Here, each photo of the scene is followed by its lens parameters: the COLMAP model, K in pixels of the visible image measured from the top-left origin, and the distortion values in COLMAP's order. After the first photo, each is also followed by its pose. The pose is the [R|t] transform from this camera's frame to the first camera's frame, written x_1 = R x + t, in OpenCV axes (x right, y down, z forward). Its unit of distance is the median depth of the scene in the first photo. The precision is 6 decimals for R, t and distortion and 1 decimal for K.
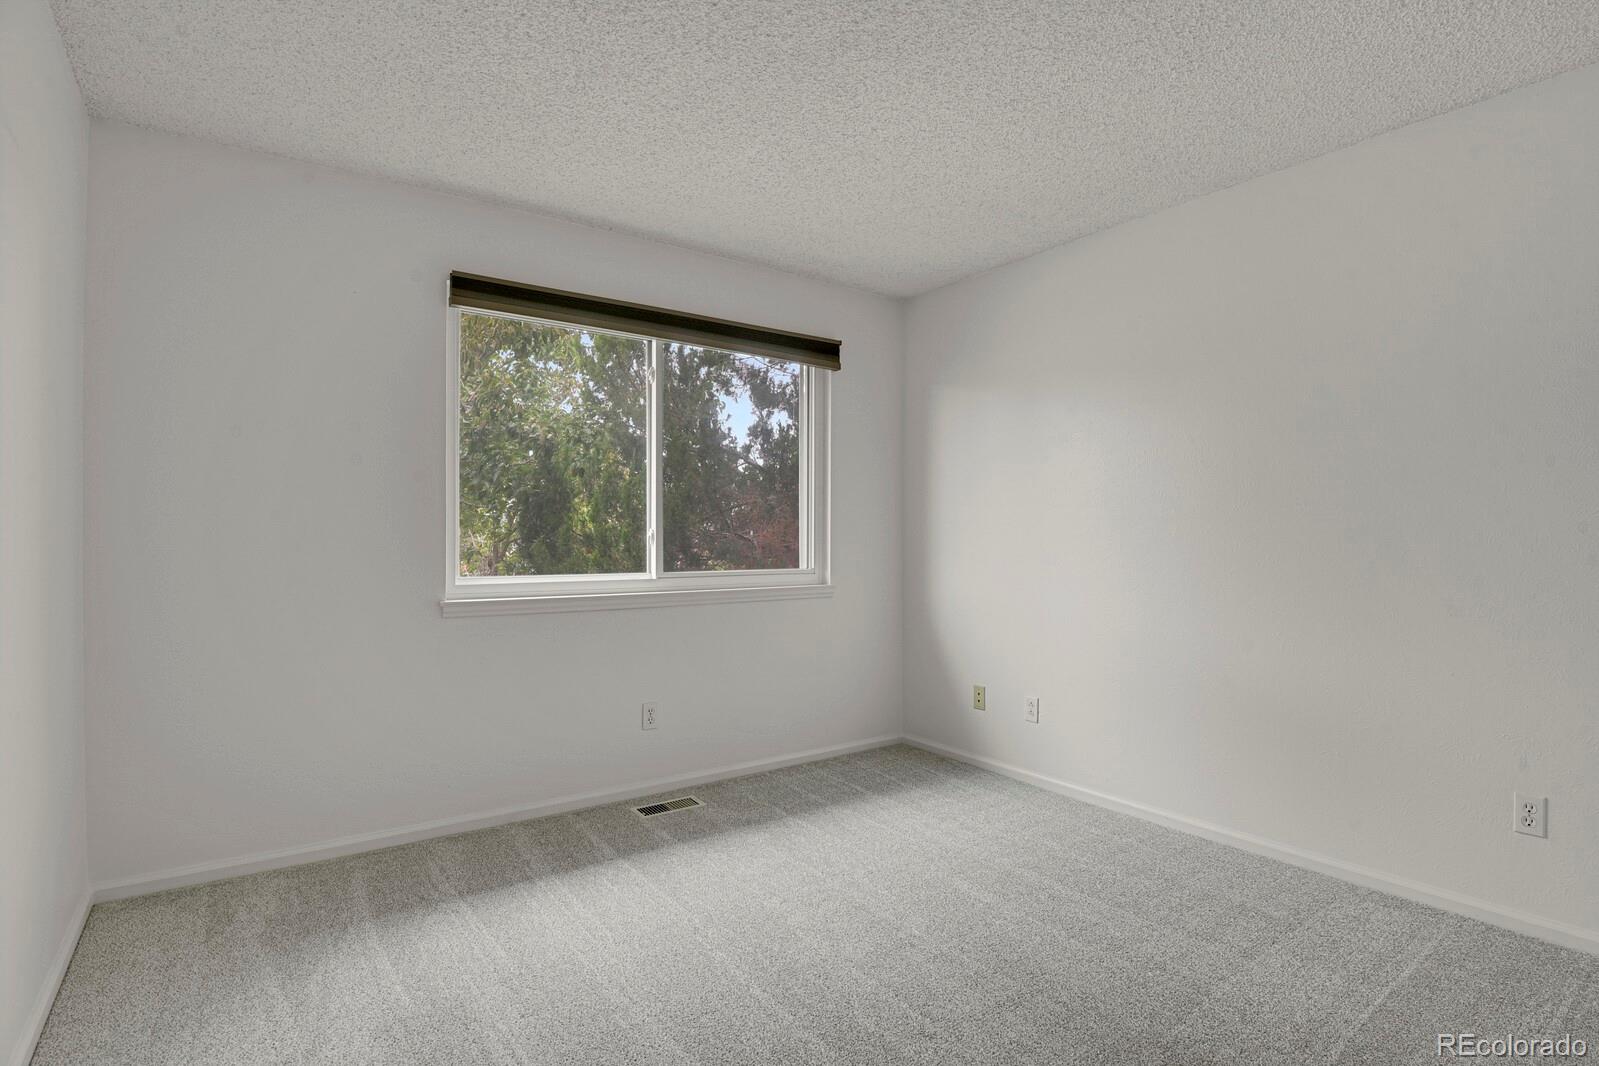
lens RADIAL K [[779.9, 0, 804.7], [0, 779.9, 539.8], [0, 0, 1]] dist [-0.022338, -0.005240]
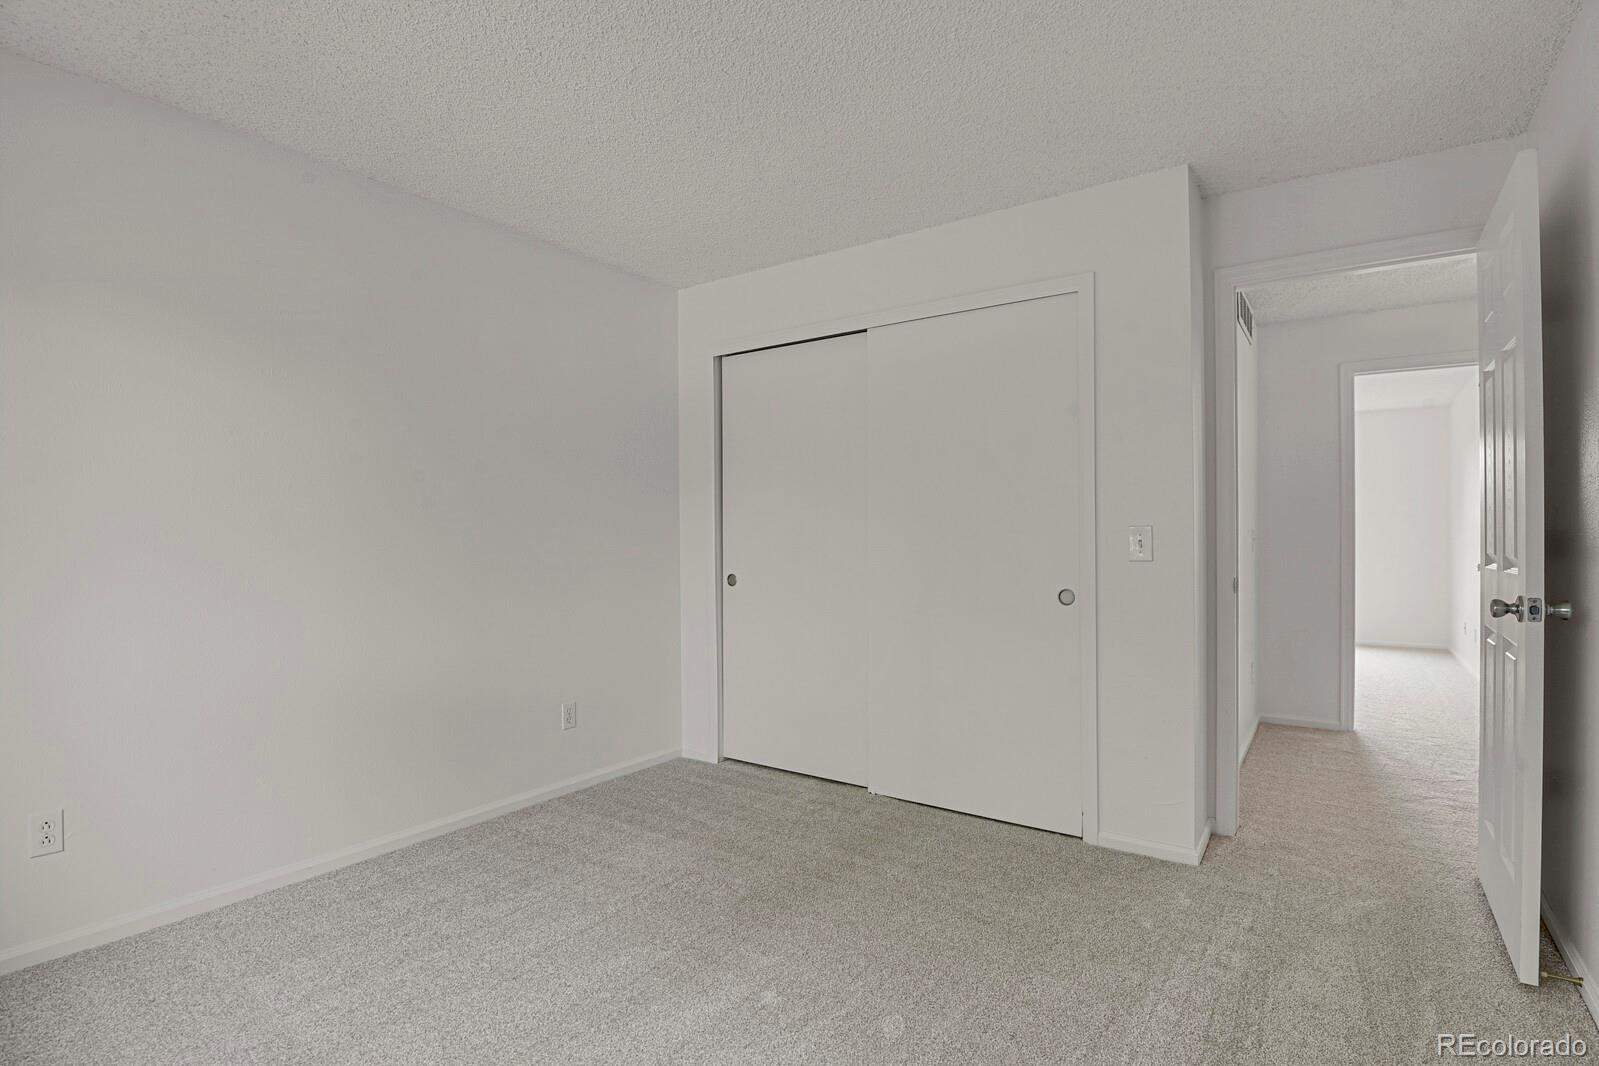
lens RADIAL K [[779.9, 0, 804.7], [0, 779.9, 539.8], [0, 0, 1]] dist [-0.022338, -0.005240]
pose [[-0.314282, 0.002546, 0.949326, -0.550792], [0.016198, 0.999865, 0.002681, 0.004251], [-0.949192, 0.016220, -0.314281, 0.799825]]
